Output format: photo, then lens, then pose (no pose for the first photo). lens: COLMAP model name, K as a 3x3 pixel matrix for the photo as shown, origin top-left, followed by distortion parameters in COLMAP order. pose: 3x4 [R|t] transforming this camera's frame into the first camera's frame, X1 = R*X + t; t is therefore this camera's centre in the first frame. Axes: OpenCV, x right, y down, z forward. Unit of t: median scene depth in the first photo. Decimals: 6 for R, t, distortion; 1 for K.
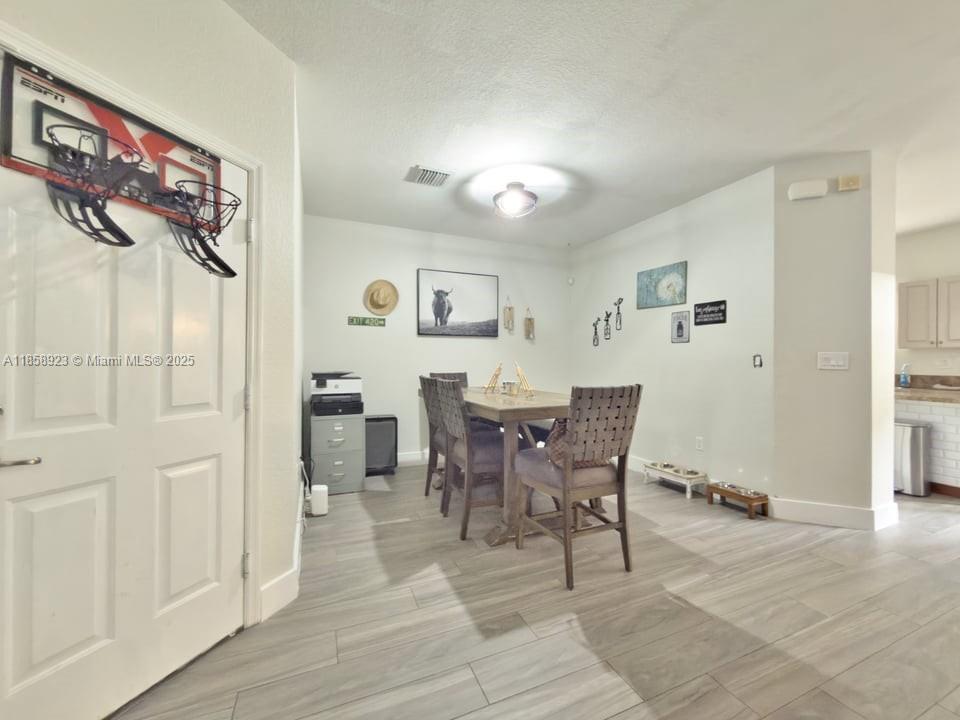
lens RADIAL K [[385.3, 0, 480.0], [0, 385.3, 360.0], [0, 0, 1]] dist [0.000652, 0.000137]
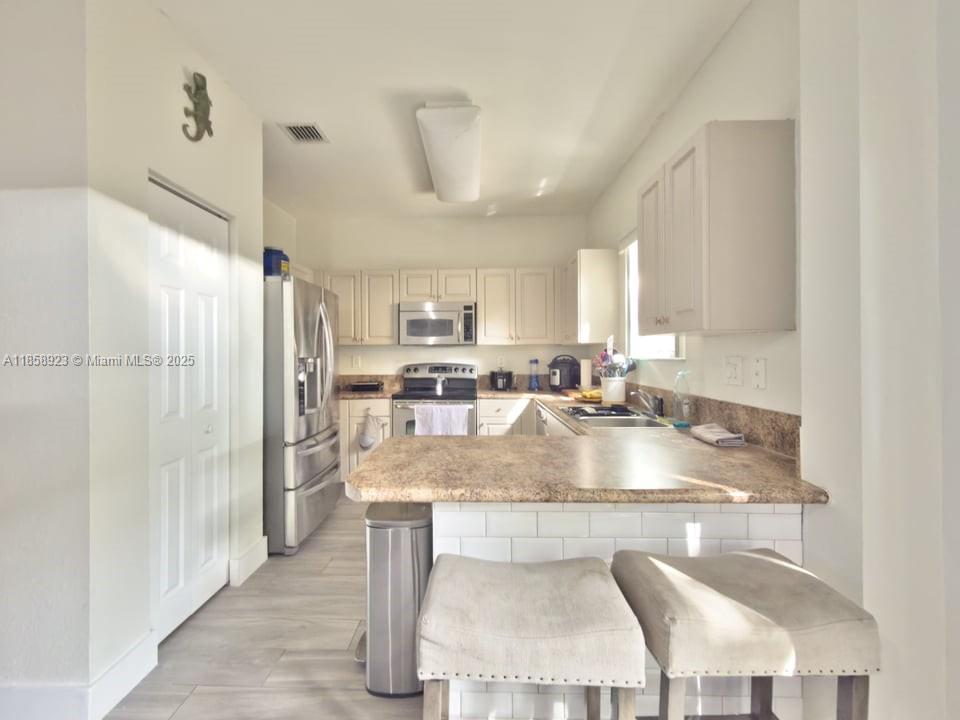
lens RADIAL K [[407.7, 0, 463.2], [0, 407.7, 353.8], [0, 0, 1]] dist [-0.000240, -0.000123]
pose [[0.905841, -0.007120, -0.423557, 1.140550], [0.007795, 0.999970, -0.000139, -0.012017], [0.423545, -0.003176, 0.905869, 0.511404]]
